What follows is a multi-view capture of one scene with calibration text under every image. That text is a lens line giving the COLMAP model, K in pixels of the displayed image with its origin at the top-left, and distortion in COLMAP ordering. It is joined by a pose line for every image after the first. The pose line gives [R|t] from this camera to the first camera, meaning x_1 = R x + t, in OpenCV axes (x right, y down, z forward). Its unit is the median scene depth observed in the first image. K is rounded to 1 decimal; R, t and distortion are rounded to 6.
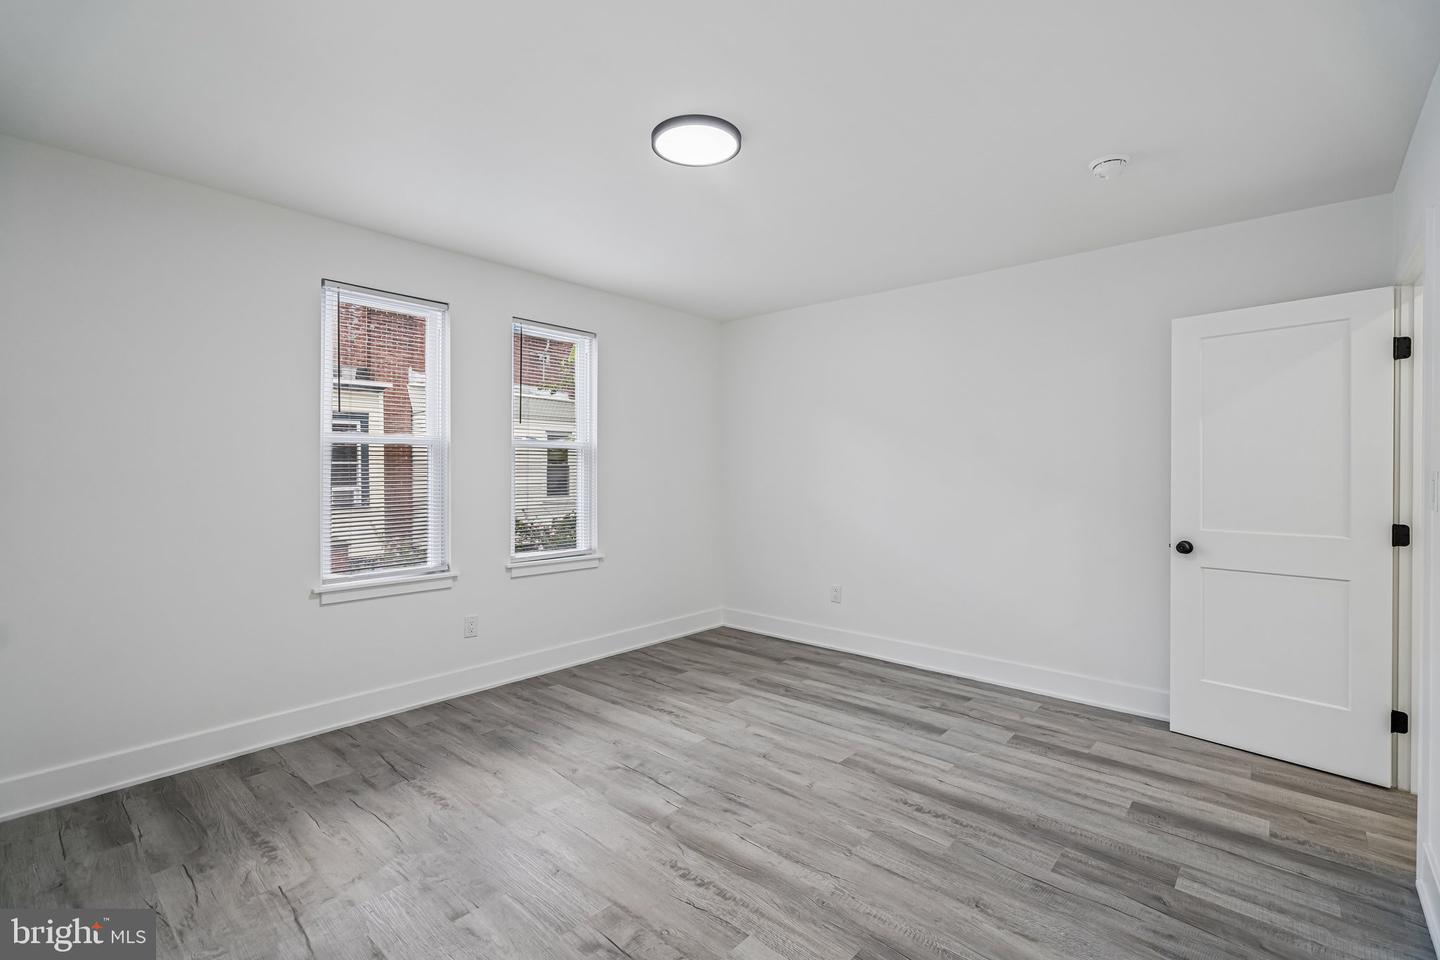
lens RADIAL K [[646.6, 0, 715.3], [0, 646.6, 473.4], [0, 0, 1]] dist [-0.001288, 0.000972]
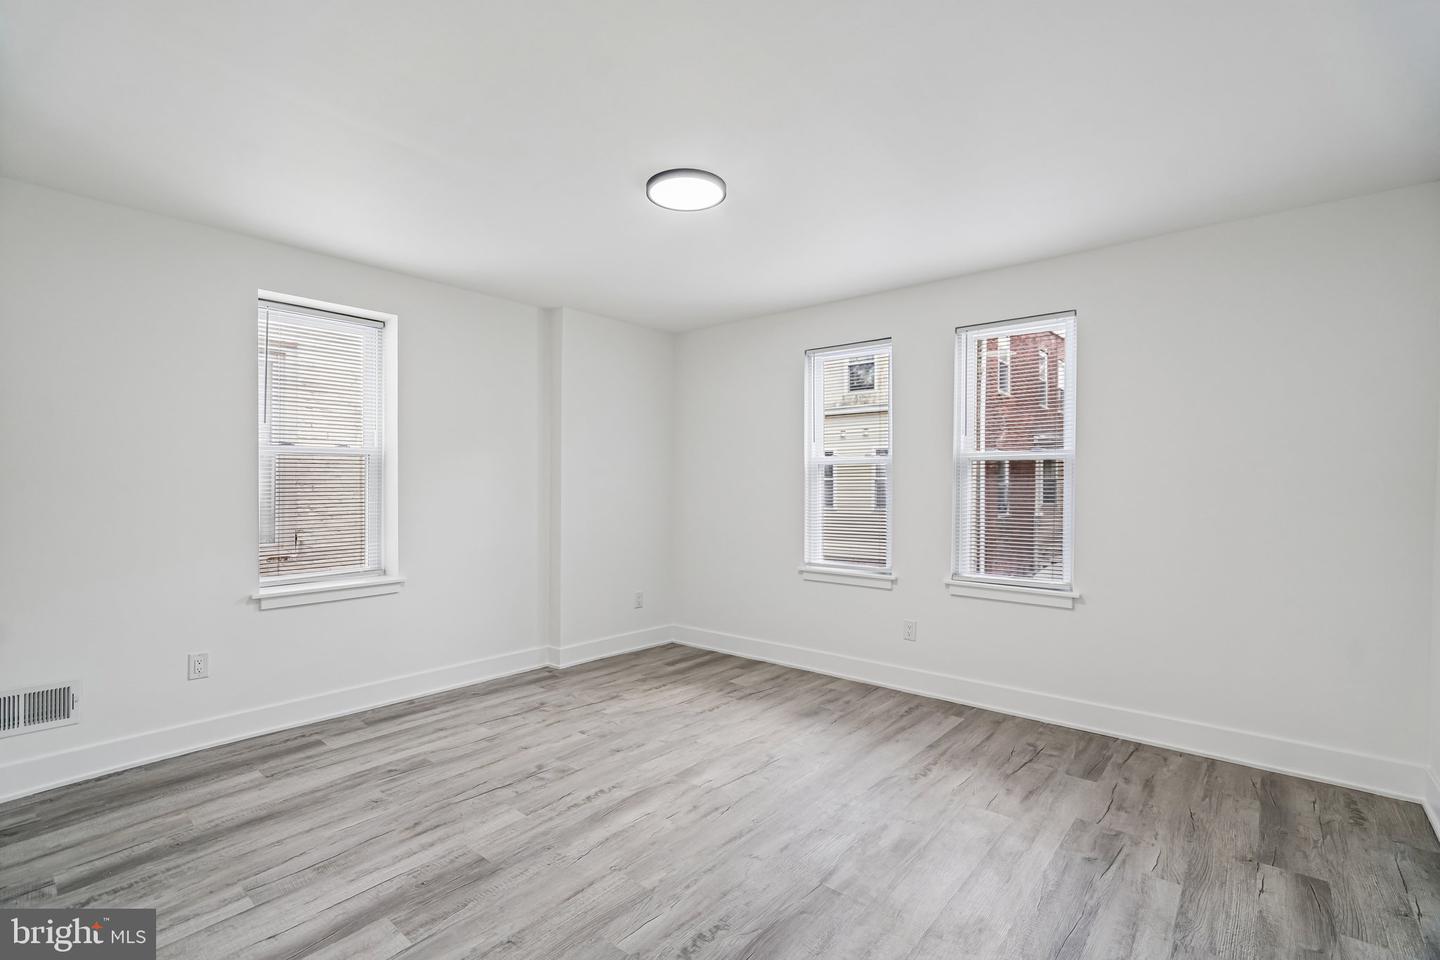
lens RADIAL K [[646.6, 0, 715.3], [0, 646.6, 486.0], [0, 0, 1]] dist [-0.001288, 0.000972]
pose [[0.025476, -0.003898, -0.999668, 0.790963], [-0.005665, 0.999976, -0.004044, 0.002426], [0.999659, 0.005767, 0.025453, 0.739719]]
